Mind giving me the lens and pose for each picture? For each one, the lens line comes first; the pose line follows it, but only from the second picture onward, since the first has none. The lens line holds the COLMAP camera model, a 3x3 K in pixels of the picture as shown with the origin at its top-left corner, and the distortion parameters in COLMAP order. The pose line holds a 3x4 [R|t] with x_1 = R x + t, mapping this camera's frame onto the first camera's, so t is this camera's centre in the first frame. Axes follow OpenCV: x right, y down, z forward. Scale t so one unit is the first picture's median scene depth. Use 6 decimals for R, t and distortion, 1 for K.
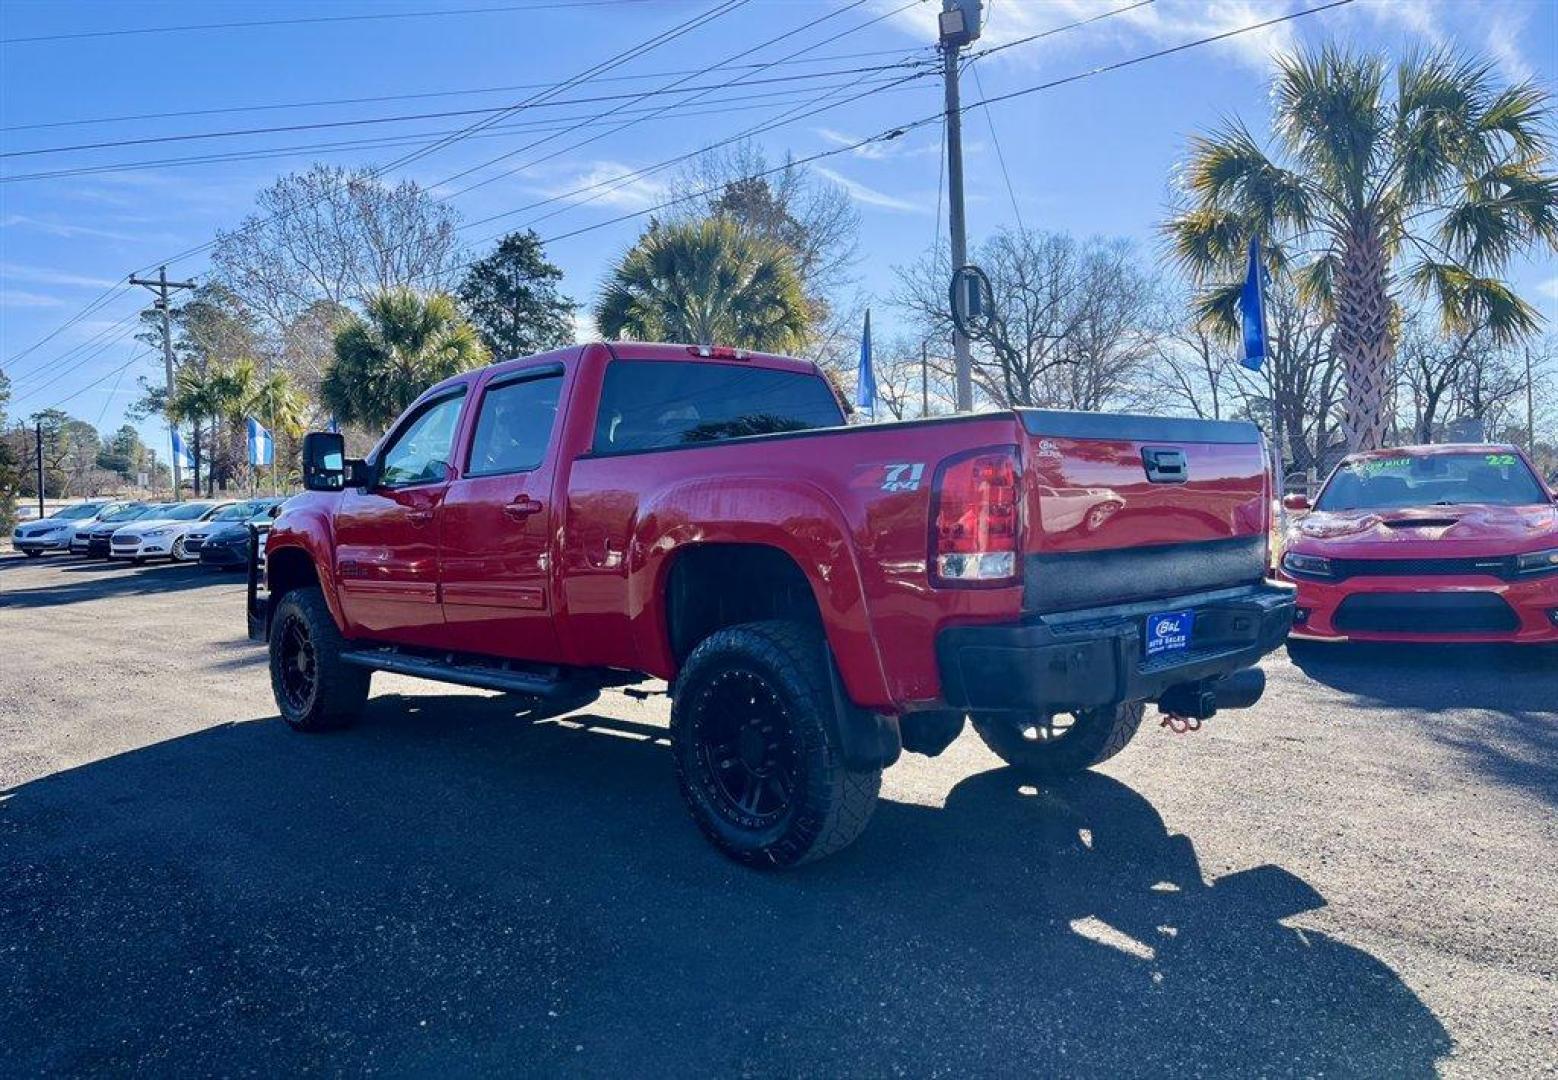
lens RADIAL K [[1185.9, 0, 780.9], [0, 1185.9, 516.0], [0, 0, 1]] dist [0.027210, 0.001479]
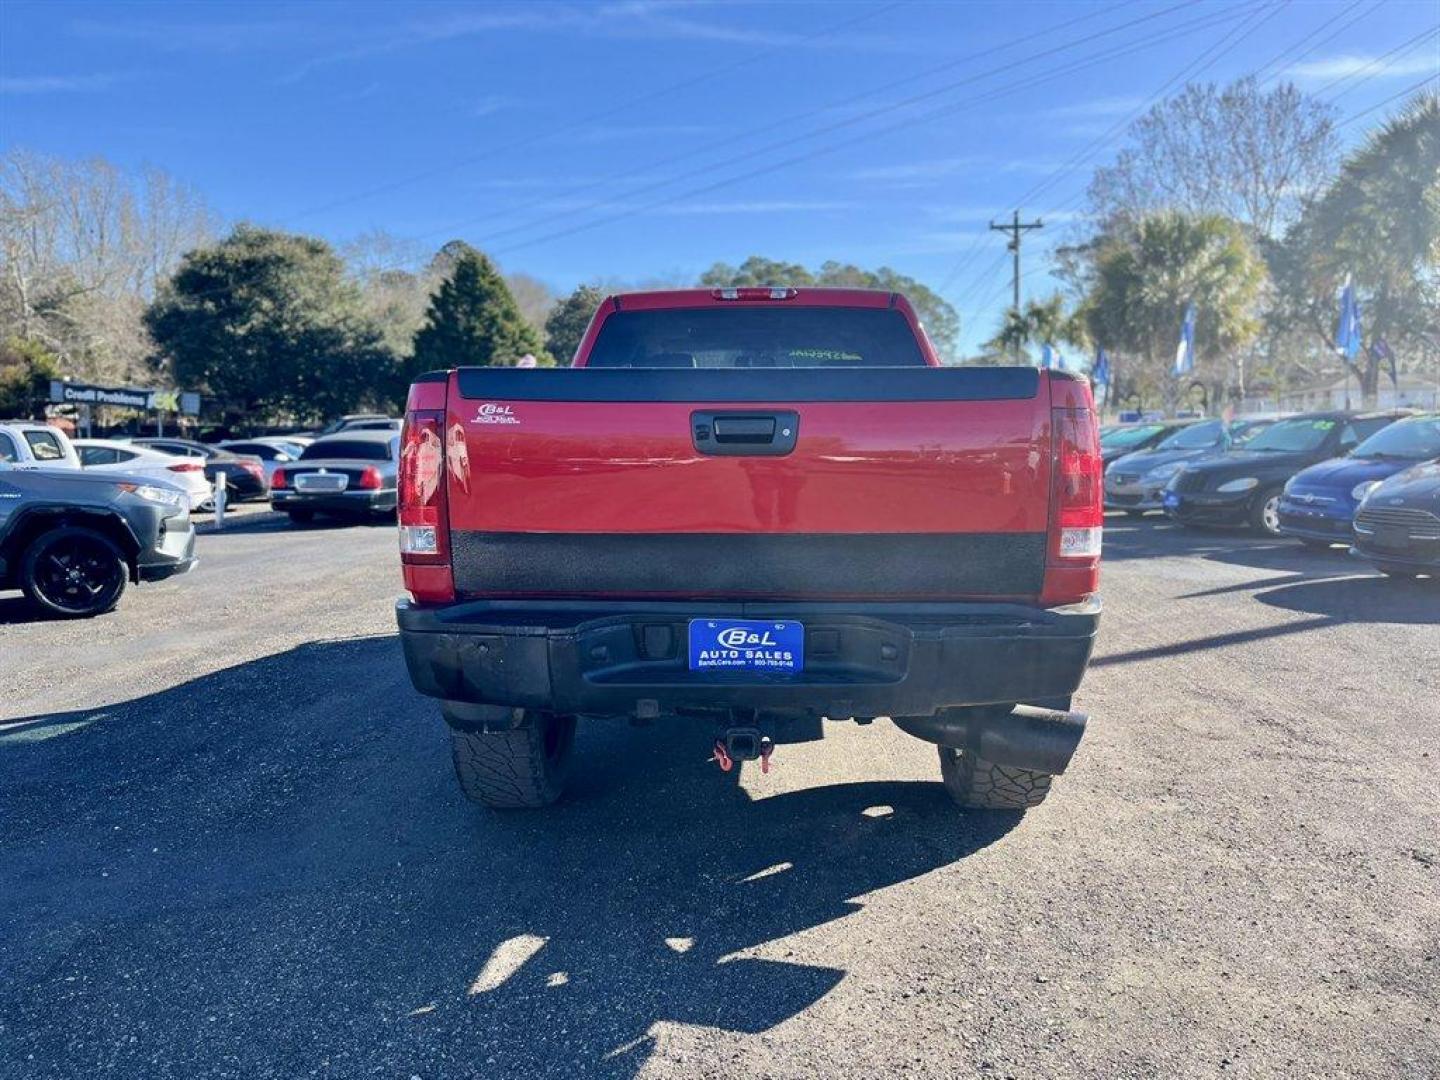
lens RADIAL K [[1114.7, 0, 720.0], [0, 1114.7, 540.0], [0, 0, 1]] dist [0.078354, -0.091891]
pose [[0.699045, 0.092784, -0.709033, 0.159546], [-0.025056, 0.994116, 0.105386, -0.009641], [0.714639, -0.055904, 0.697256, 0.089031]]
